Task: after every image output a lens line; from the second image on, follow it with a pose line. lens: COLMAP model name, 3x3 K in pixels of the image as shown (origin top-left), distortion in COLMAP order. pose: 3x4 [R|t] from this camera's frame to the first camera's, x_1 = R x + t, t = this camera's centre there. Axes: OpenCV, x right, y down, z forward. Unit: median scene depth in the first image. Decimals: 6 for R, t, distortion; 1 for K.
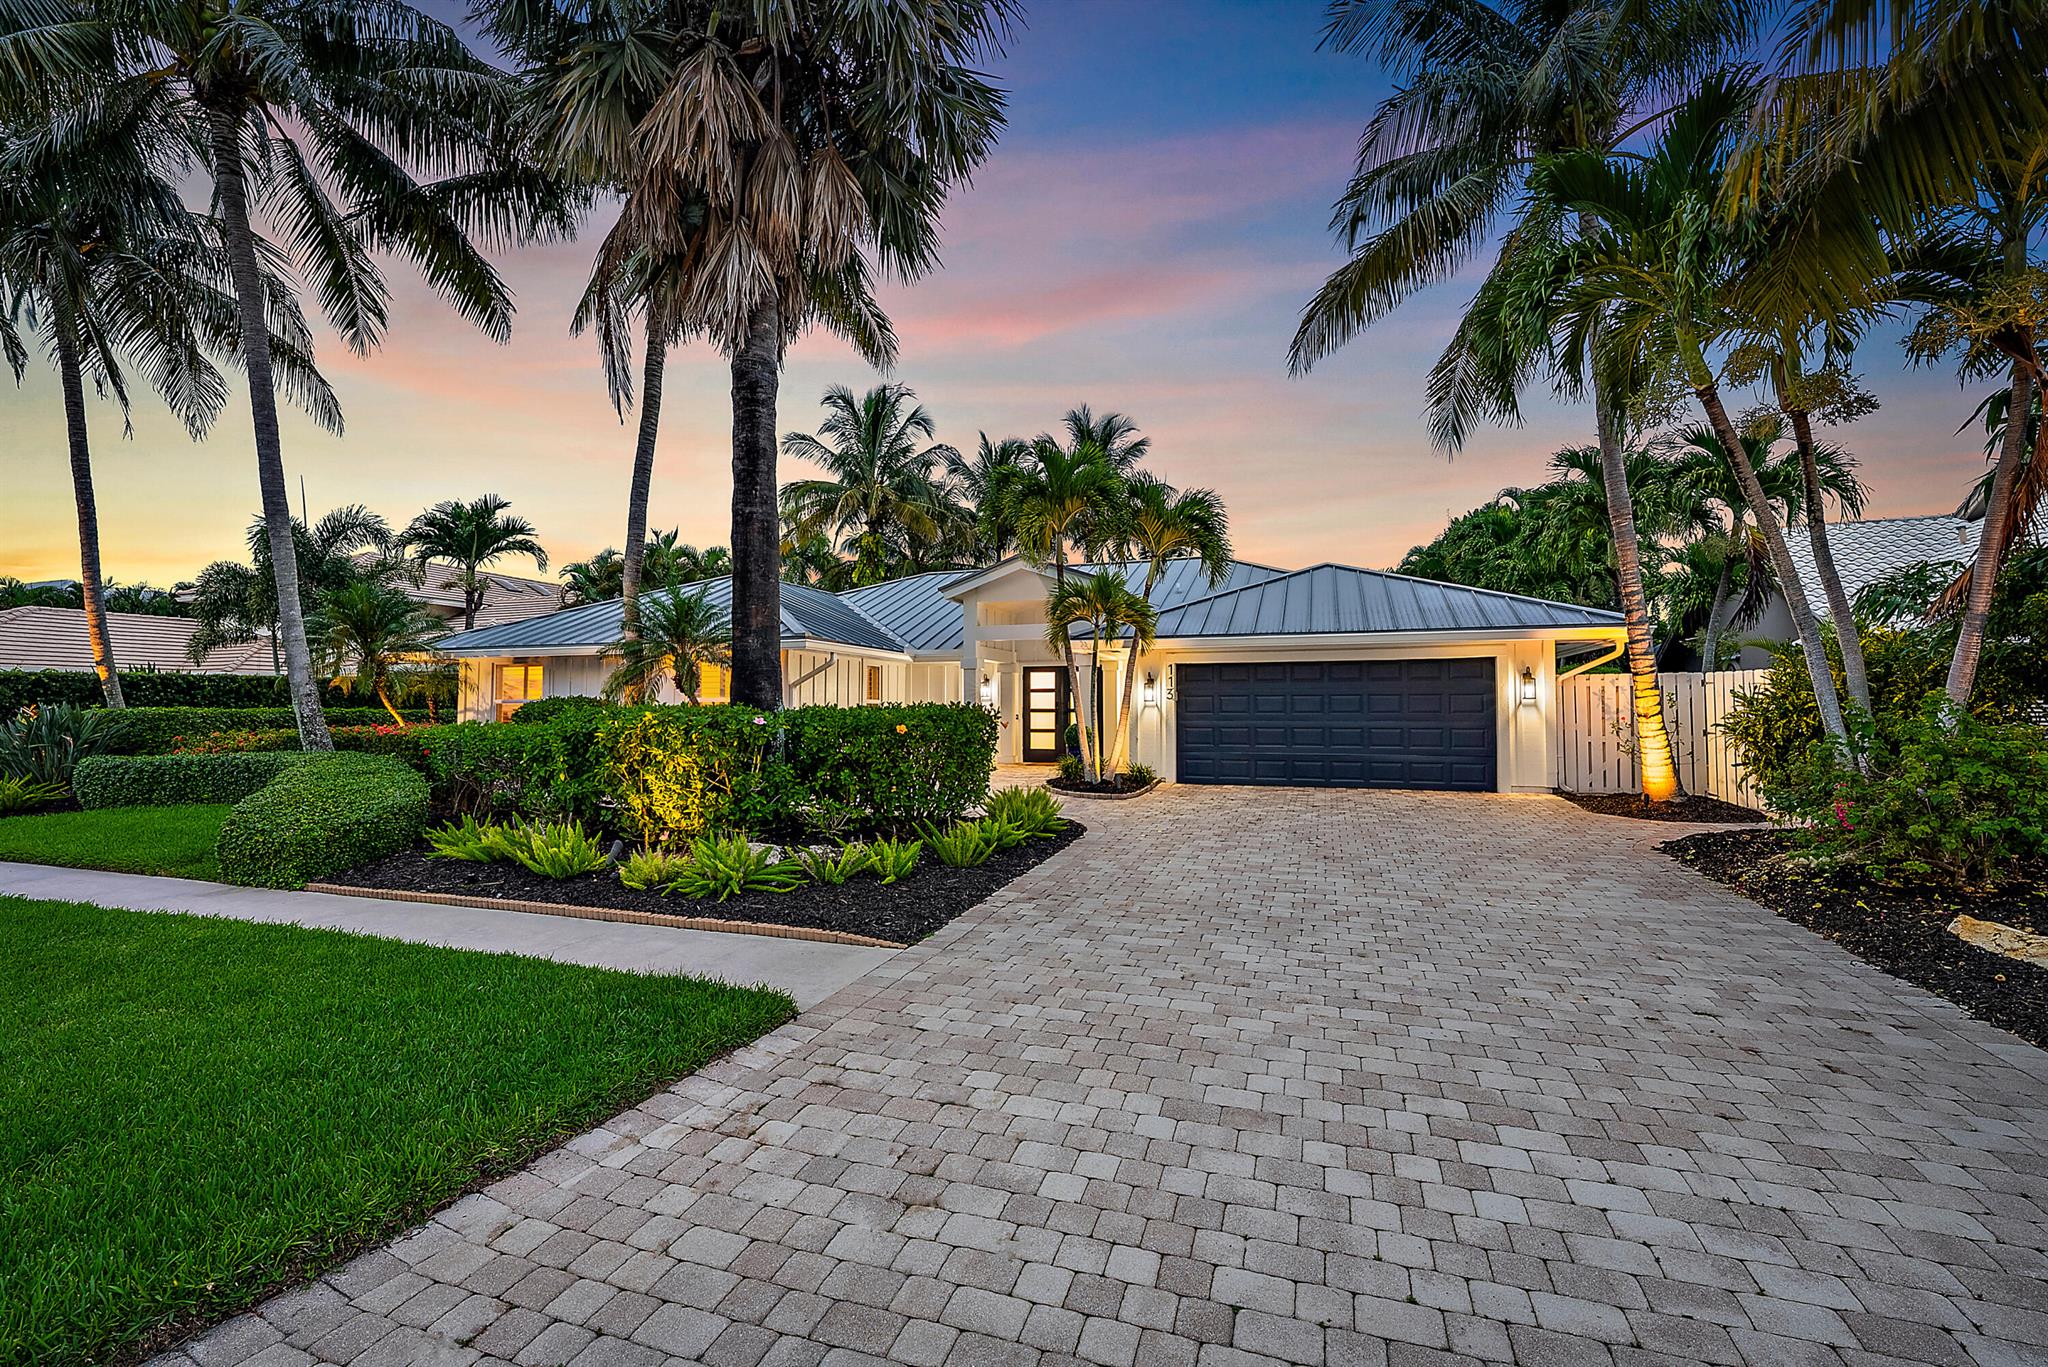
lens RADIAL K [[871.3, 0, 1024.0], [0, 871.3, 683.5], [0, 0, 1]] dist [0.000317, 0.000077]
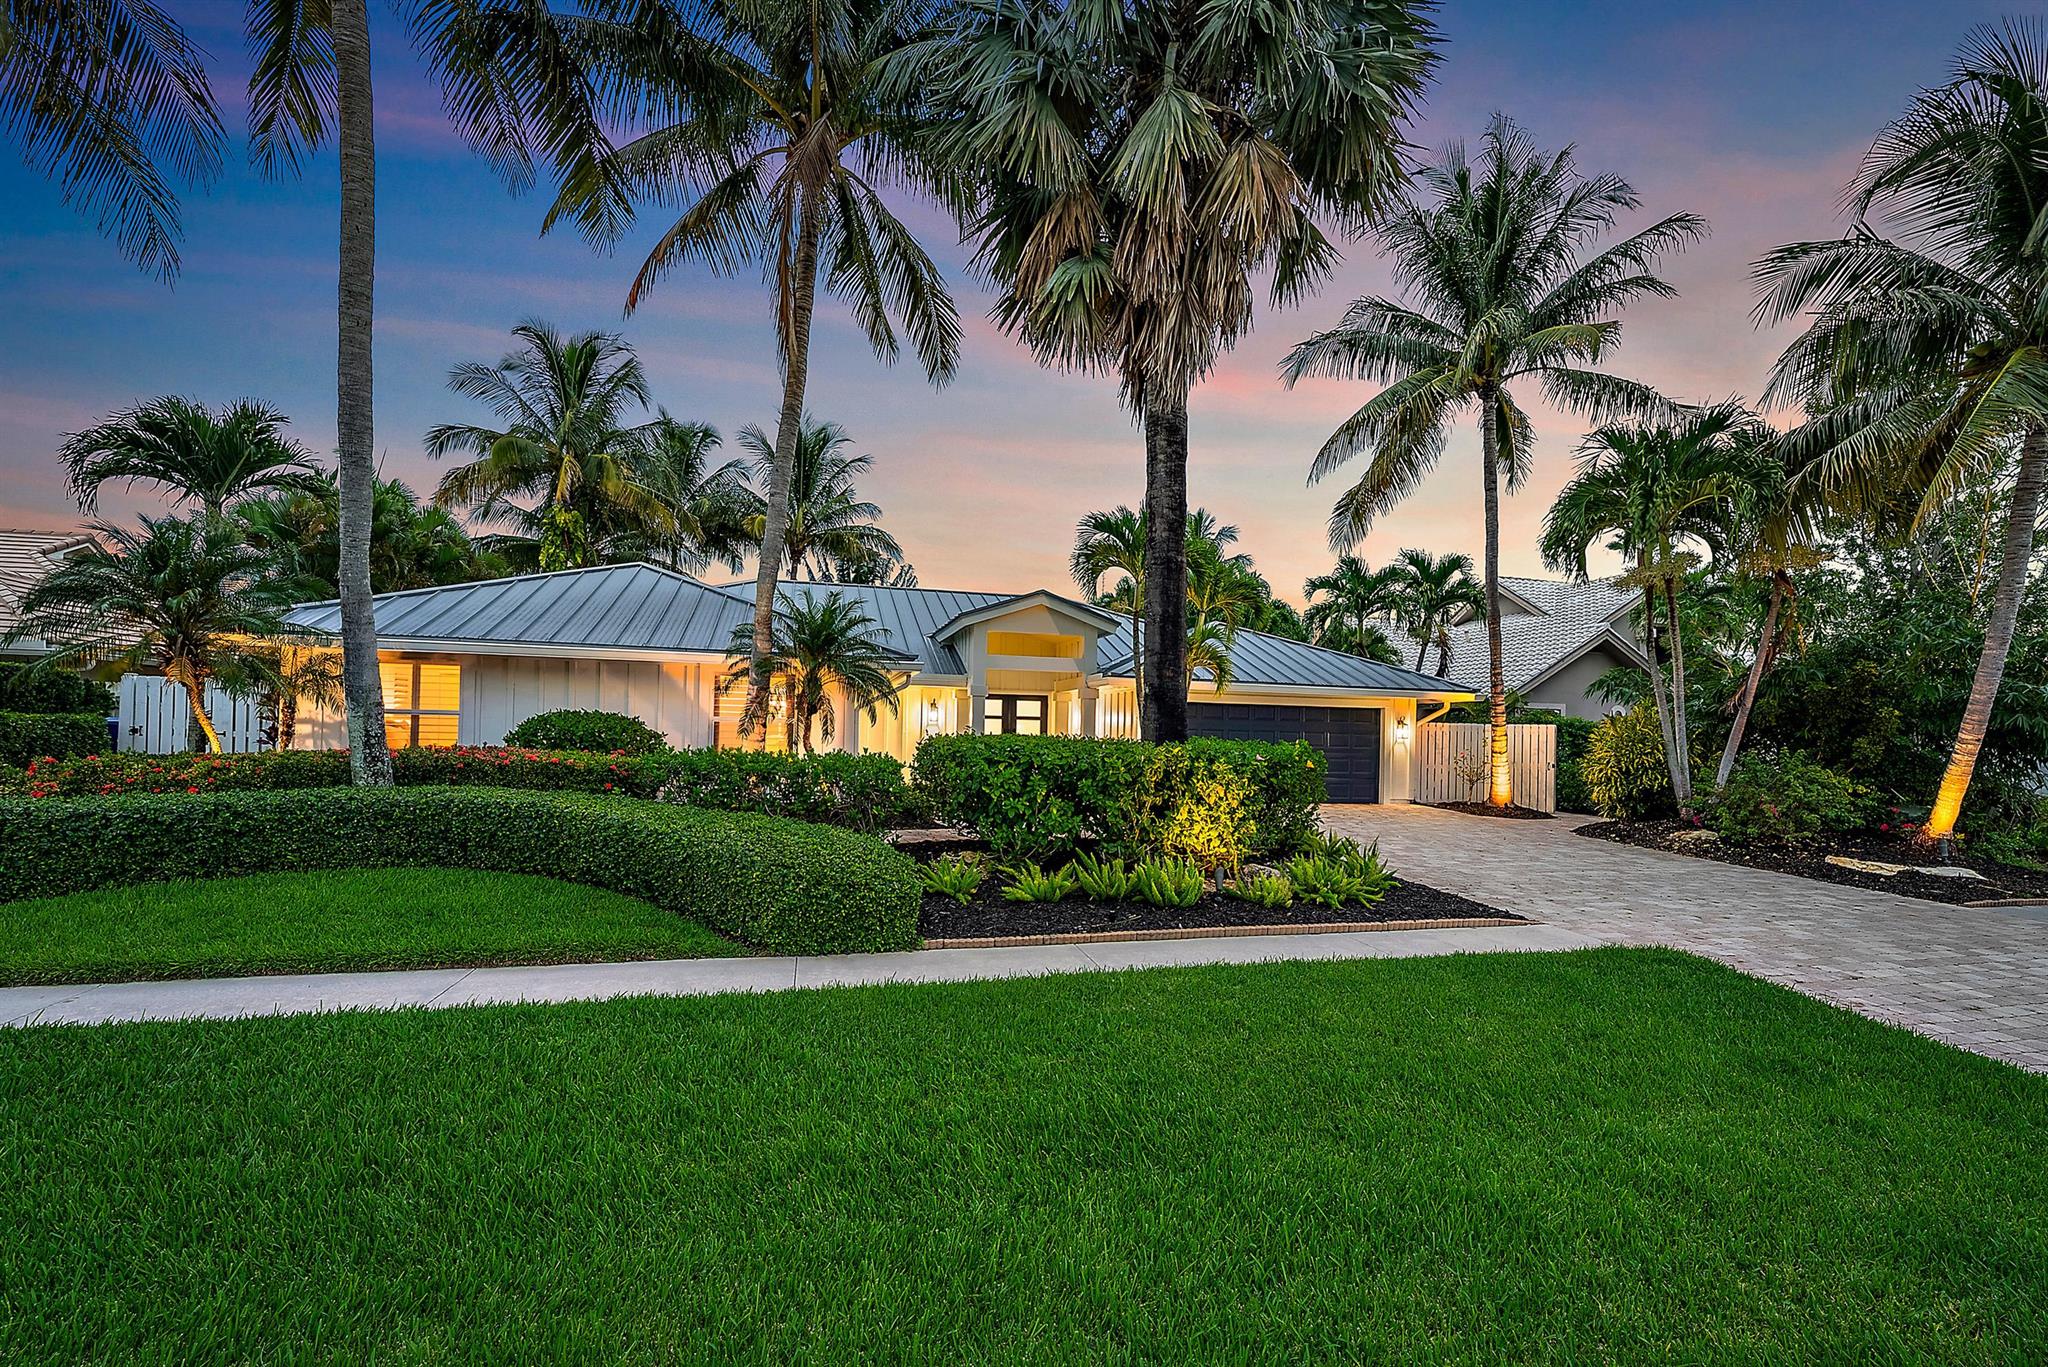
lens RADIAL K [[881.3, 0, 1028.2], [0, 881.3, 722.9], [0, 0, 1]] dist [-0.000857, -0.000099]
pose [[0.825097, 0.025049, 0.564435, -0.616158], [-0.043824, 0.998844, 0.019736, -0.007690], [-0.563288, -0.041020, 0.825242, 0.107475]]
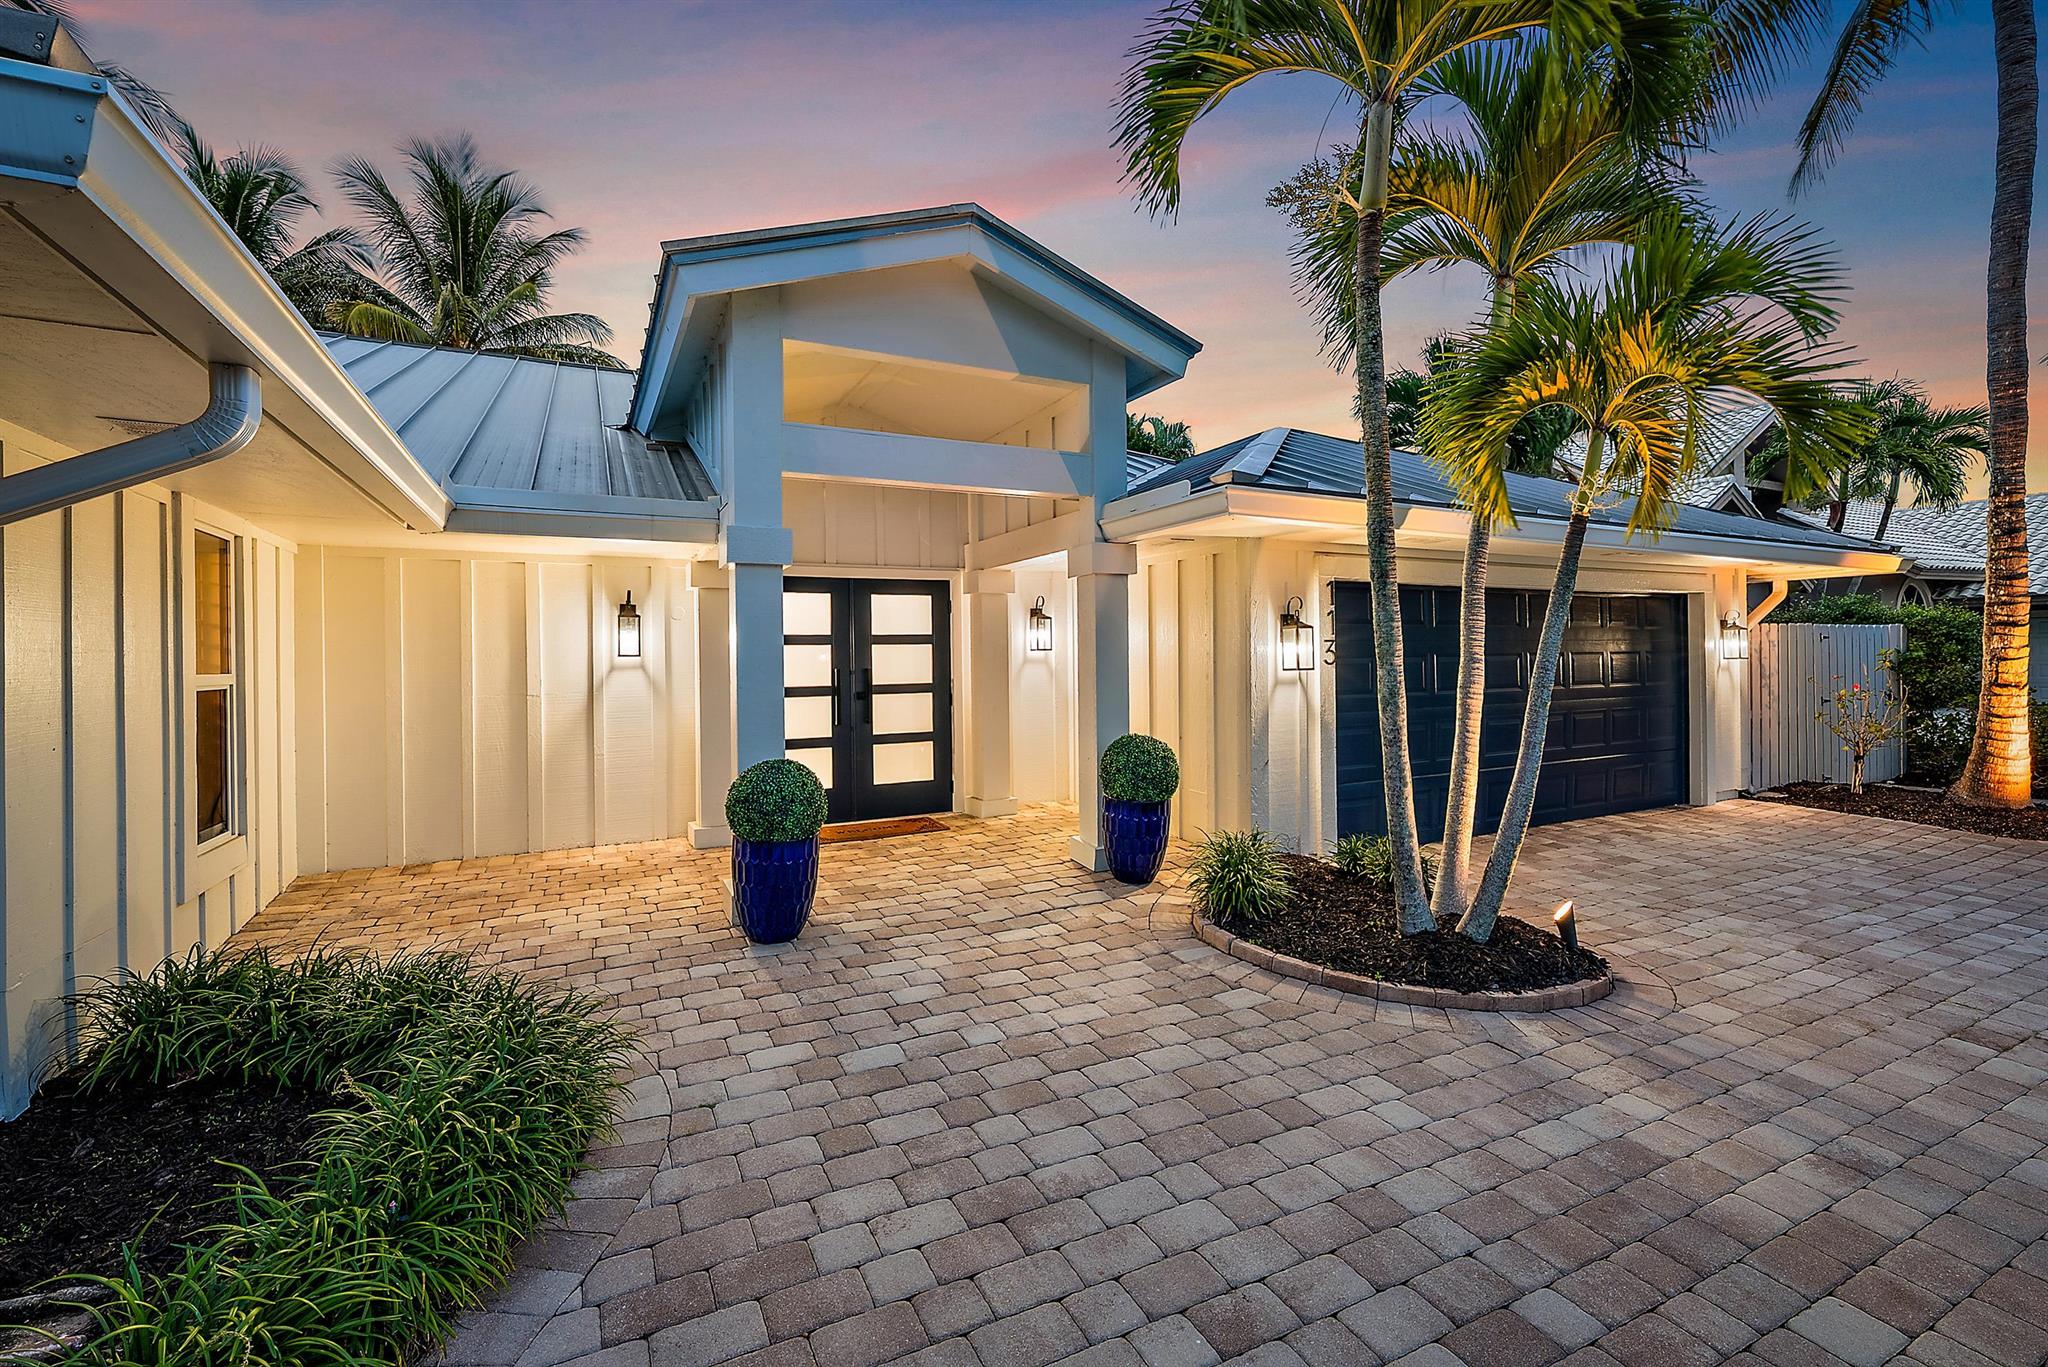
lens RADIAL K [[912.6, 0, 1019.6], [0, 912.6, 649.9], [0, 0, 1]] dist [0.000284, -0.000014]
pose [[0.693615, -0.006482, 0.720317, -0.257401], [-0.013475, 0.999668, 0.021971, 0.002967], [-0.720220, -0.024946, 0.693297, 0.693389]]
